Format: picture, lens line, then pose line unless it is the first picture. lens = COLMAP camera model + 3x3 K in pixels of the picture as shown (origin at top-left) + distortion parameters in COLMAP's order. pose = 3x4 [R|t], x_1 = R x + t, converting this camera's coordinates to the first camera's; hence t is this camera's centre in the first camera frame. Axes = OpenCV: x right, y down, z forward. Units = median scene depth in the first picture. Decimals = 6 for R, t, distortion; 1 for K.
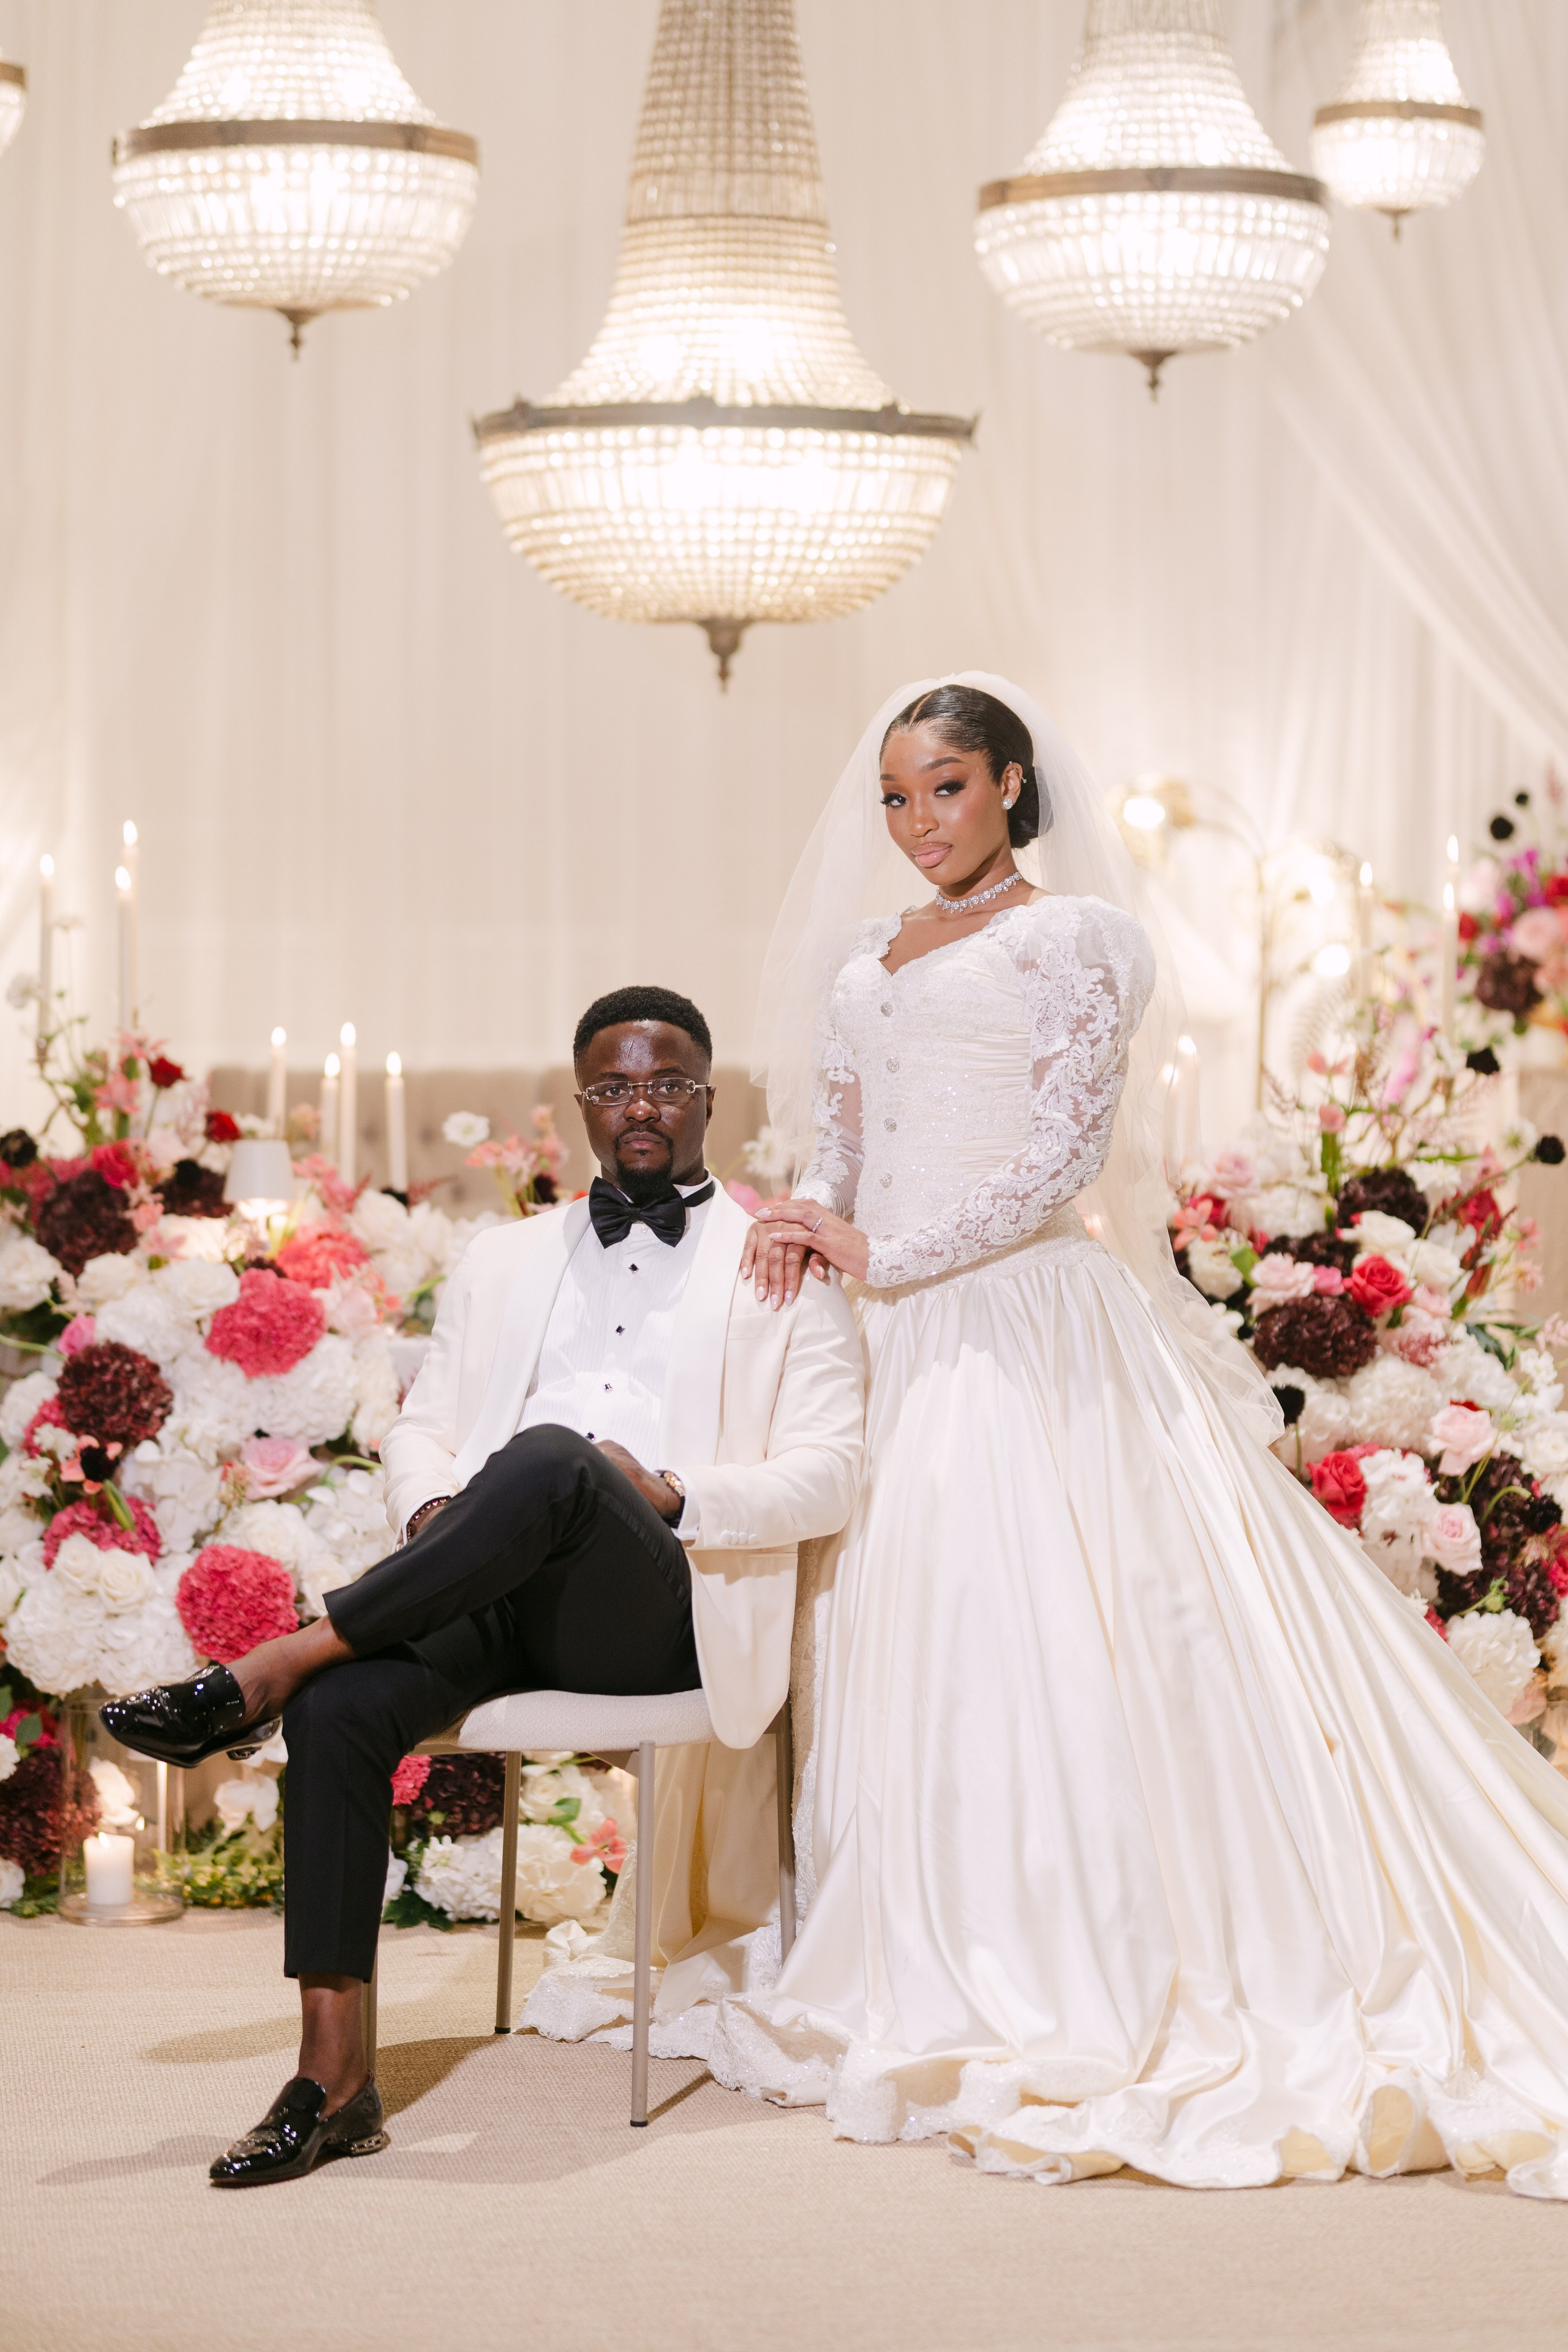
lens RADIAL K [[5535.0, 0, 765.7], [0, 5535.0, 1158.6], [0, 0, 1]] dist [-0.019341, 0.000000]
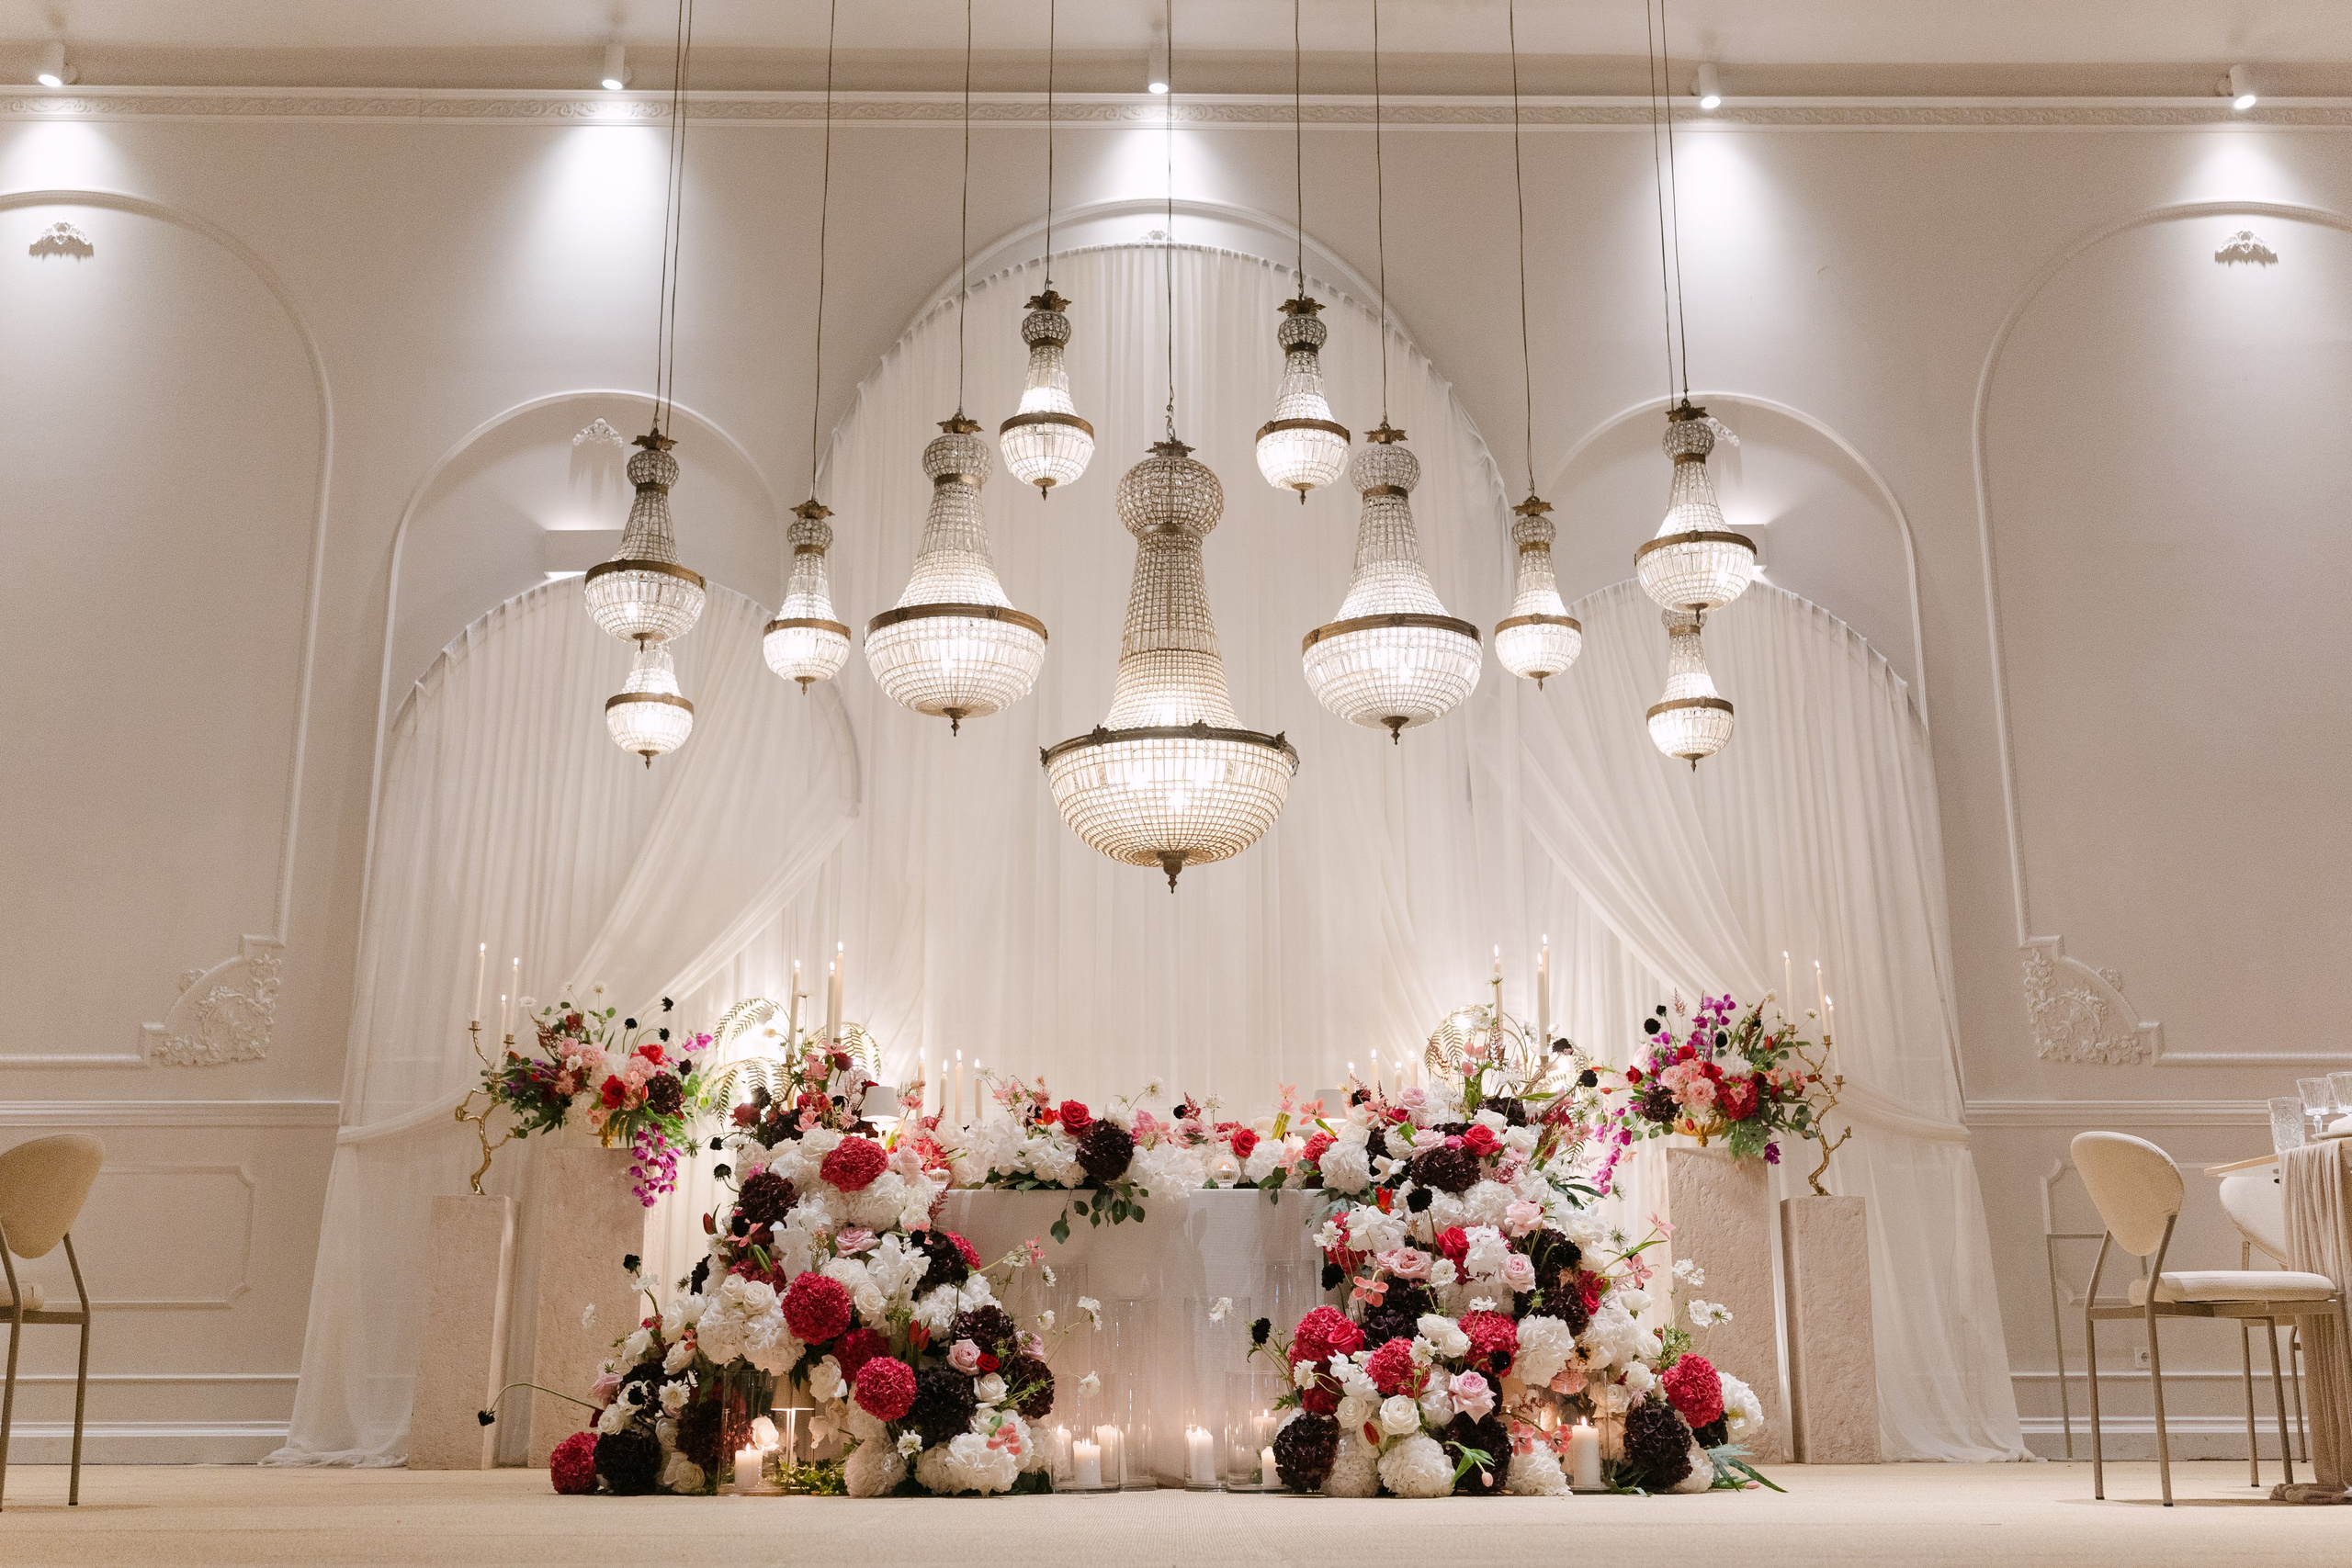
lens RADIAL K [[2343.0, 0, 1193.8], [0, 2343.0, 793.7], [0, 0, 1]] dist [-0.001457, 0.000000]
pose [[0.987731, -0.052907, -0.146931, 0.131478], [0.008711, 0.958064, -0.286421, 0.126469], [0.155923, 0.281627, 0.946770, 0.232844]]
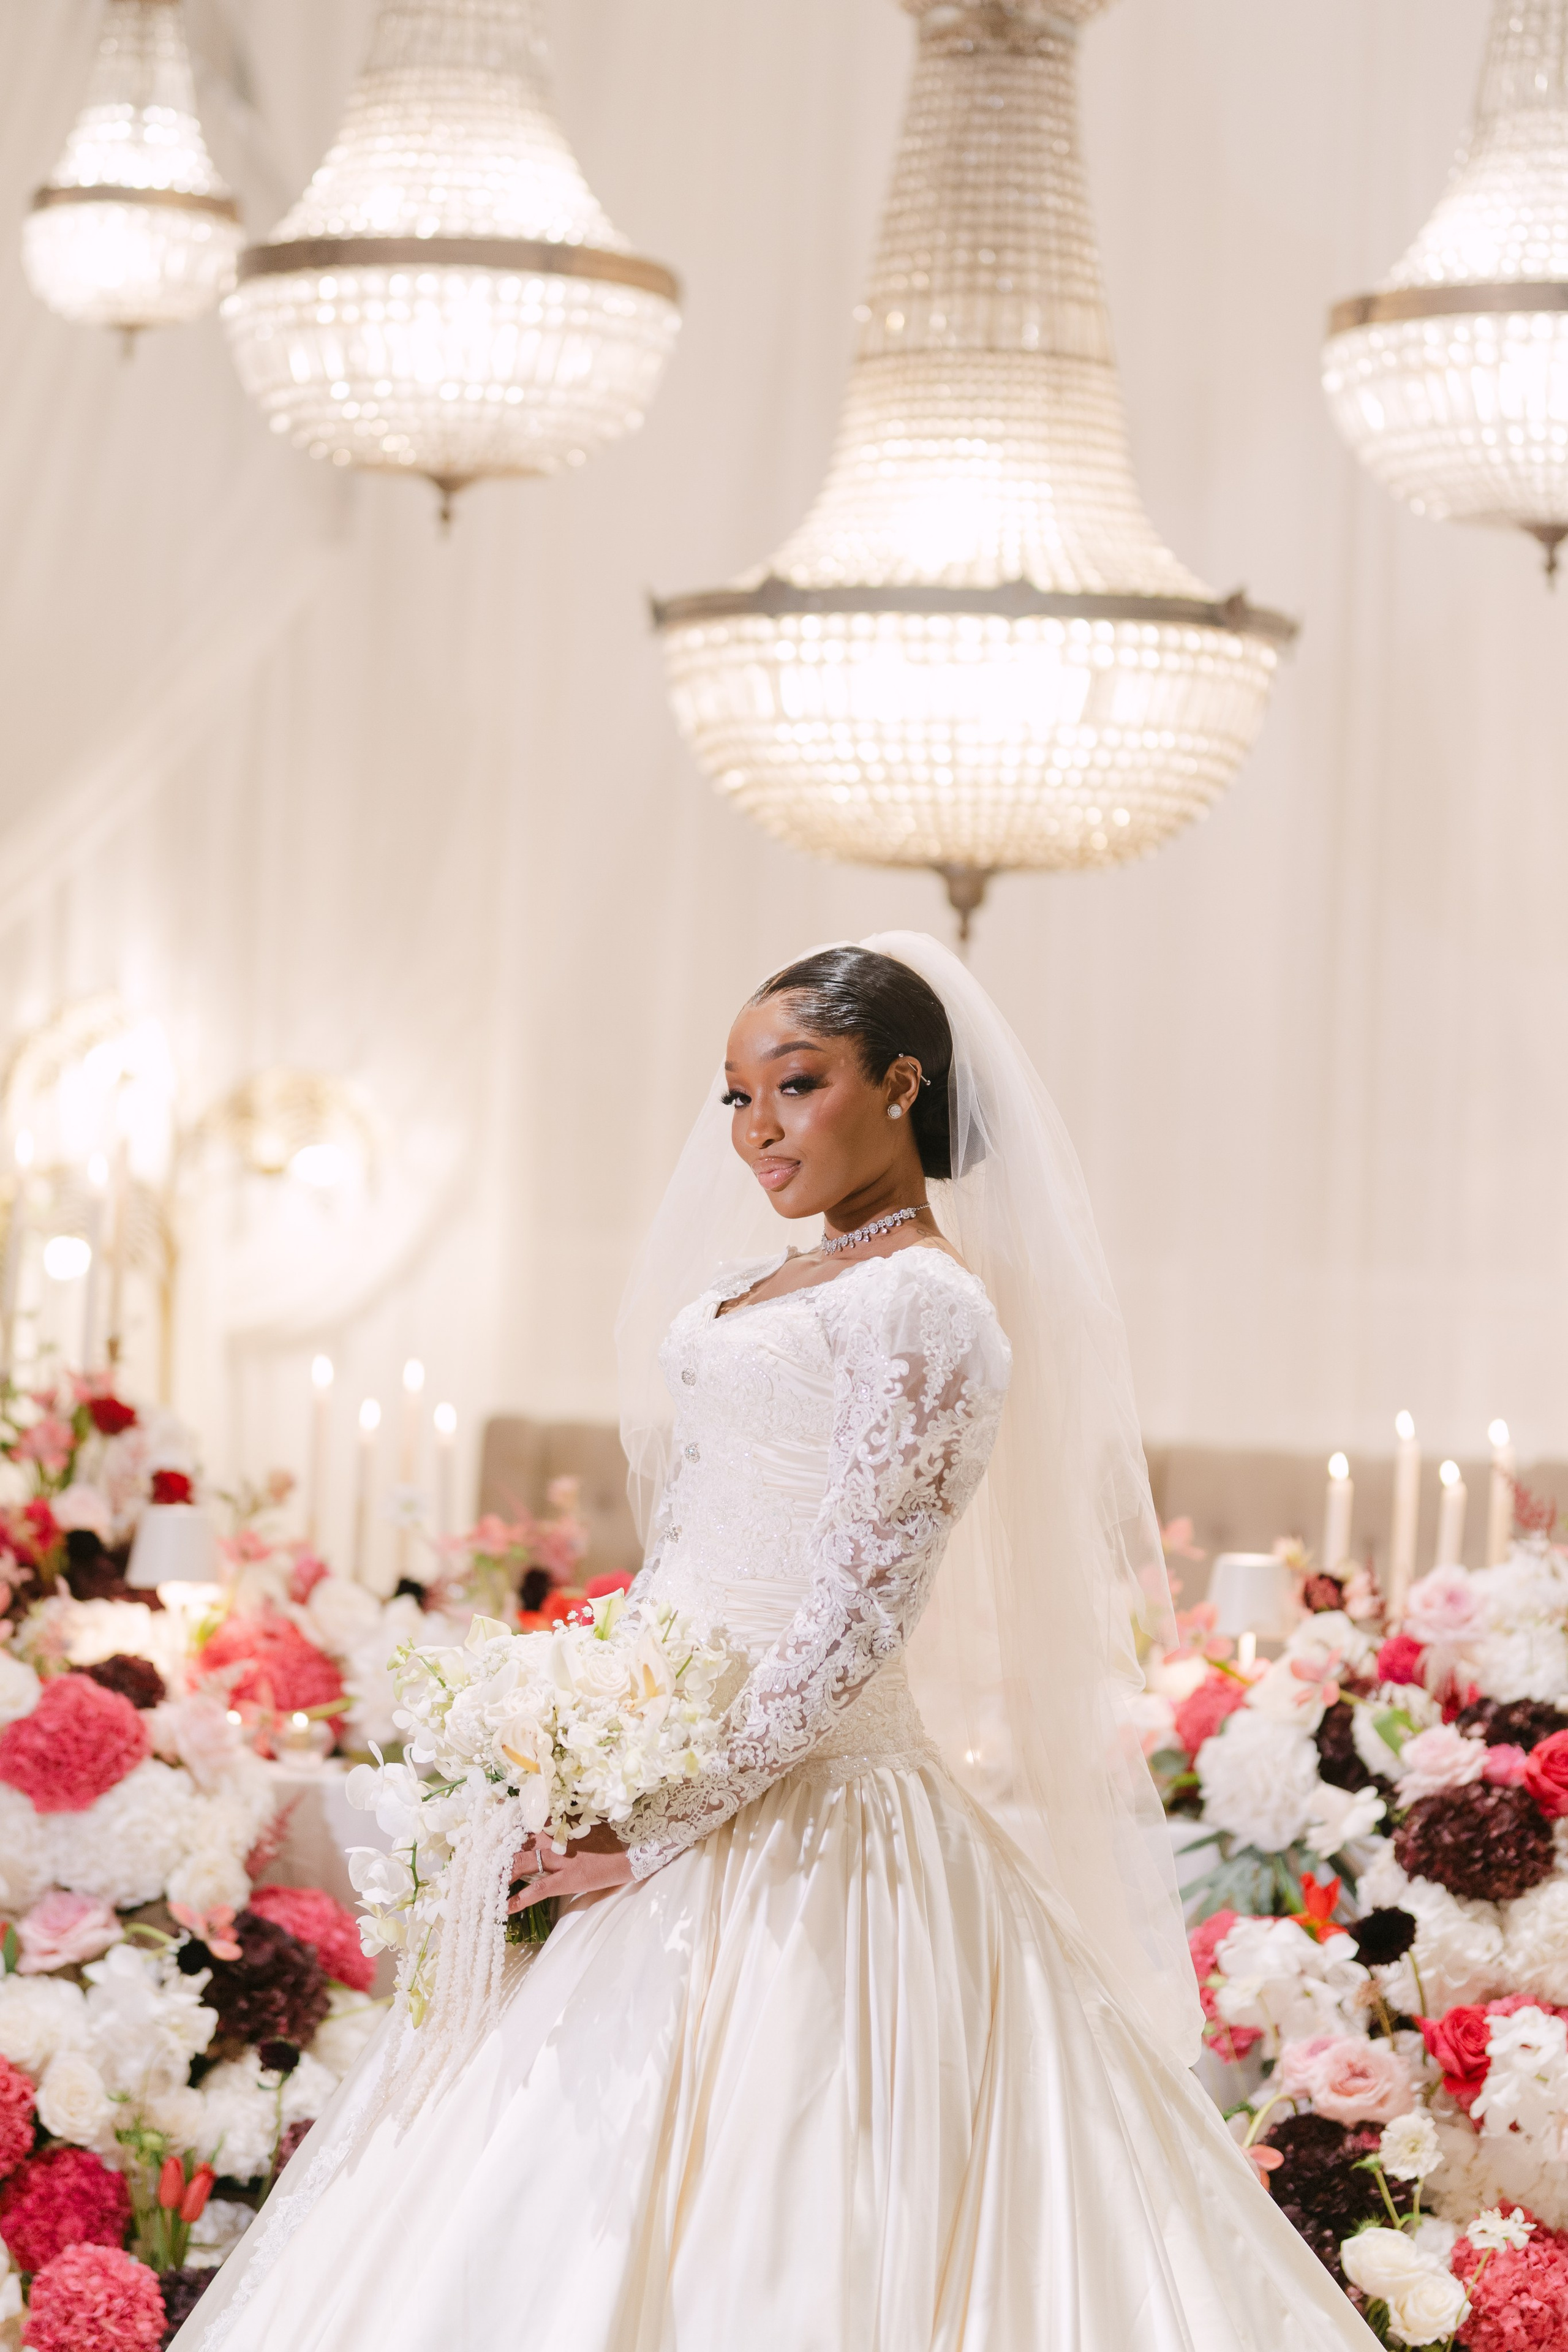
lens RADIAL K [[5535.0, 0, 859.9], [0, 5535.0, 1249.0], [0, 0, 1]] dist [-0.019341, 0.000000]
pose [[0.957428, 0.030509, -0.287056, 0.220215], [-0.042987, 0.998381, -0.037263, -0.014445], [0.285454, 0.048016, 0.957189, 0.267044]]
